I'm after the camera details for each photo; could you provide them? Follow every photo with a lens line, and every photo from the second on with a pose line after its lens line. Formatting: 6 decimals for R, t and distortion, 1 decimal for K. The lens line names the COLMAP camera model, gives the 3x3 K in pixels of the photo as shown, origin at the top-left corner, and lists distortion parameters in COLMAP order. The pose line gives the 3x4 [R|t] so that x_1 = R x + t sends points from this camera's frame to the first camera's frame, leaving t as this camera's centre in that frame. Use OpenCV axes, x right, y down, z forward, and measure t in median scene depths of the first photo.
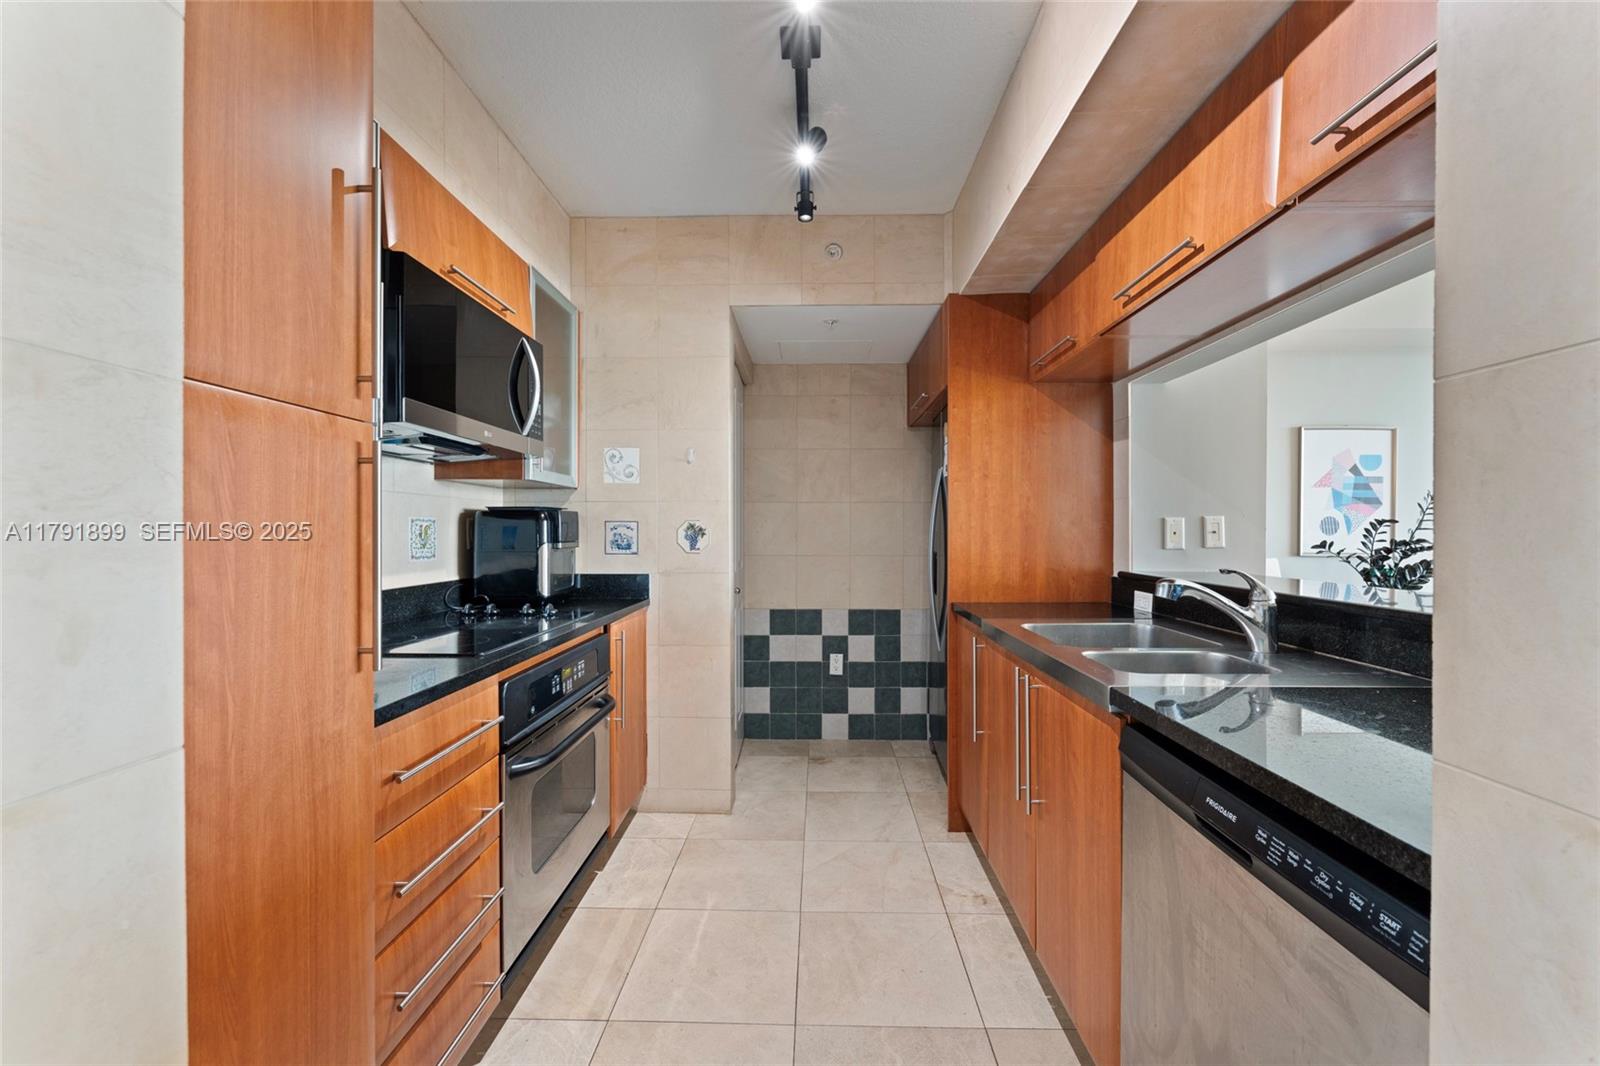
lens RADIAL K [[635.8, 0, 803.2], [0, 635.8, 532.5], [0, 0, 1]] dist [-0.000392, 0.000139]
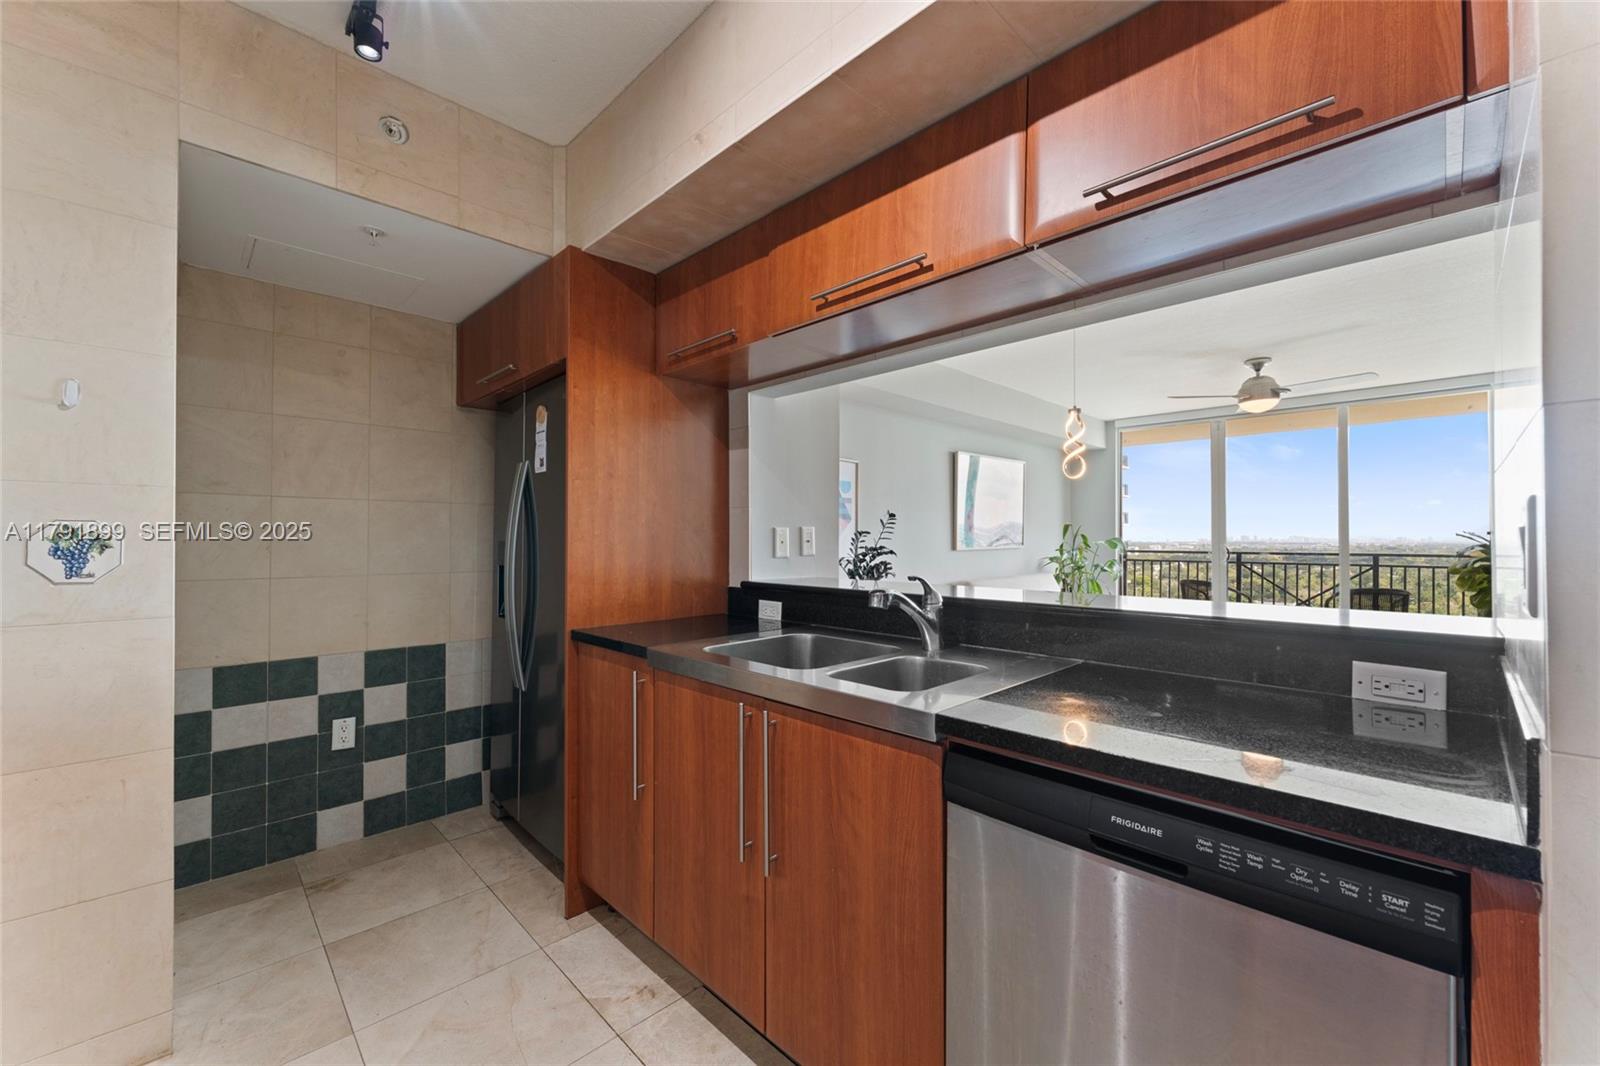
lens RADIAL K [[635.8, 0, 797.4], [0, 635.8, 533.4], [0, 0, 1]] dist [0.000291, 0.000541]
pose [[0.699557, 0.006923, 0.714543, -0.133634], [0.001830, 0.999932, -0.011480, -0.001521], [-0.714574, 0.009338, 0.699497, 0.222228]]
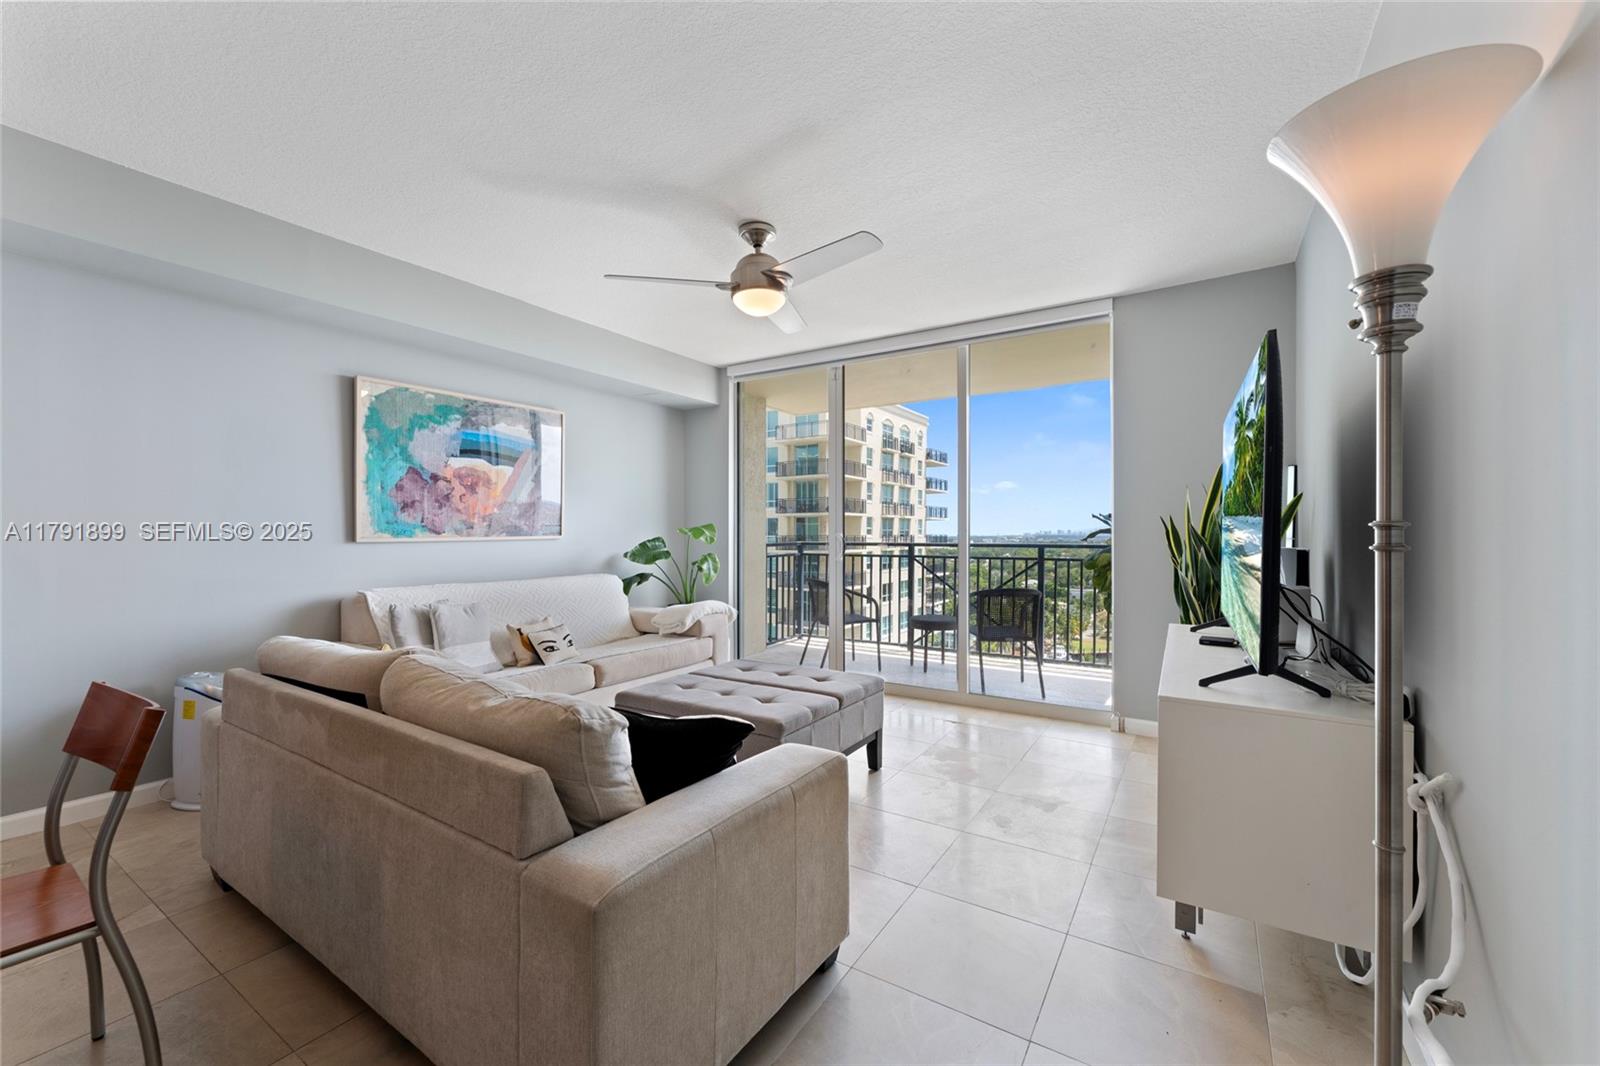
lens RADIAL K [[635.8, 0, 797.4], [0, 635.8, 533.4], [0, 0, 1]] dist [0.000291, 0.000541]
pose [[0.525723, 0.000631, 0.850656, 1.128281], [0.002816, 0.999993, -0.002481, 0.019952], [-0.850651, 0.003700, 0.525717, -0.084647]]
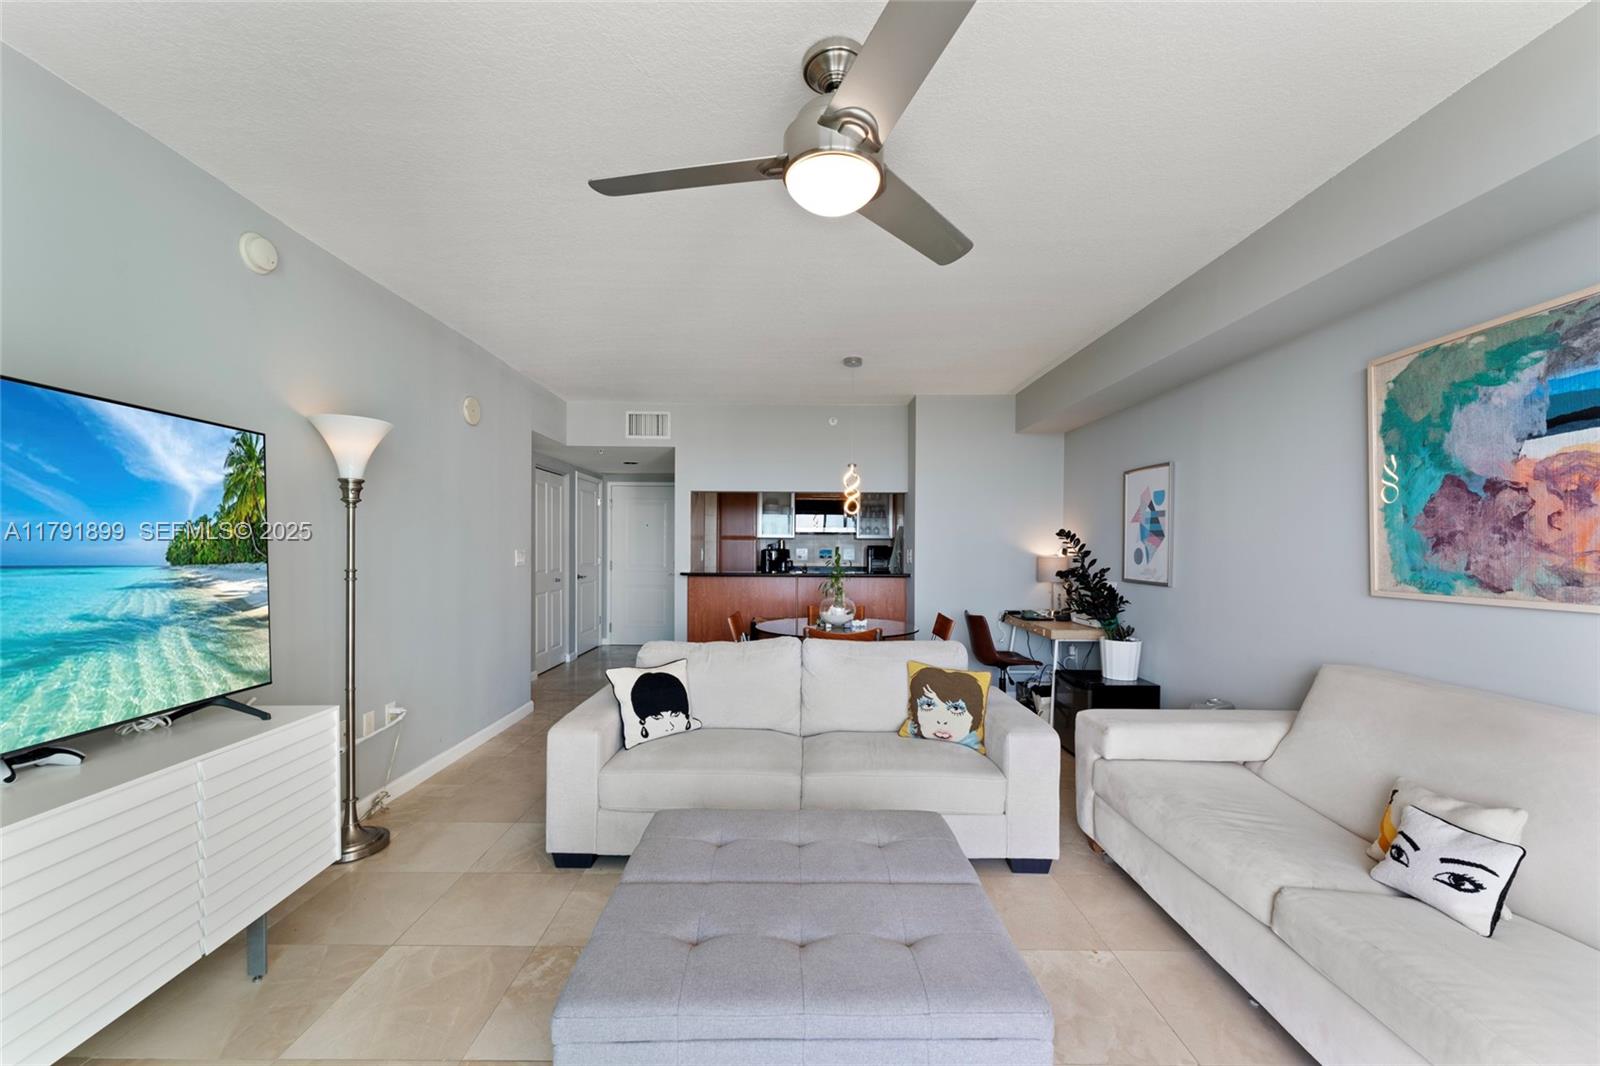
lens RADIAL K [[643.8, 0, 800.0], [0, 643.8, 533.0], [0, 0, 1]] dist [-0.000067, 0.000233]
pose [[0.021273, -0.020048, -0.999573, 2.629592], [-0.013001, 0.999709, -0.020327, -0.027554], [0.999689, 0.013427, 0.021006, 0.494893]]
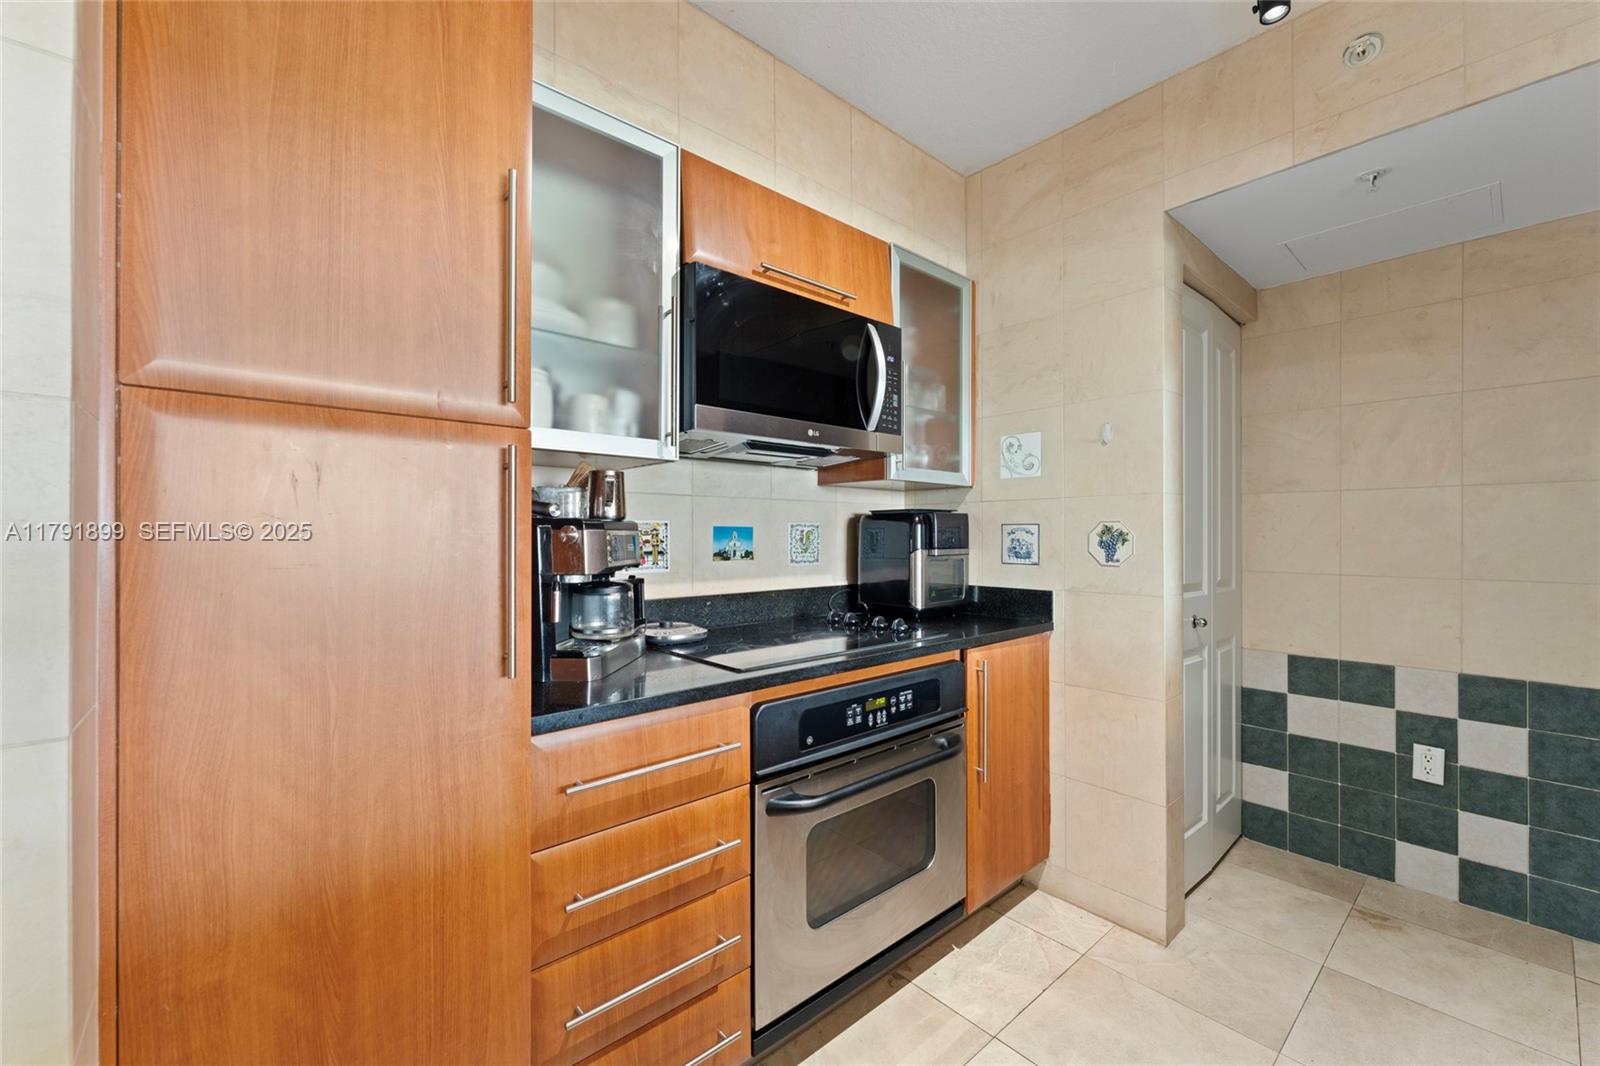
lens RADIAL K [[643.8, 0, 800.0], [0, 643.8, 533.0], [0, 0, 1]] dist [-0.000067, 0.000233]
pose [[0.676985, -0.002520, -0.735992, 0.132678], [-0.002009, 0.999984, -0.005272, -0.001184], [0.735994, 0.005047, 0.676969, 0.234961]]
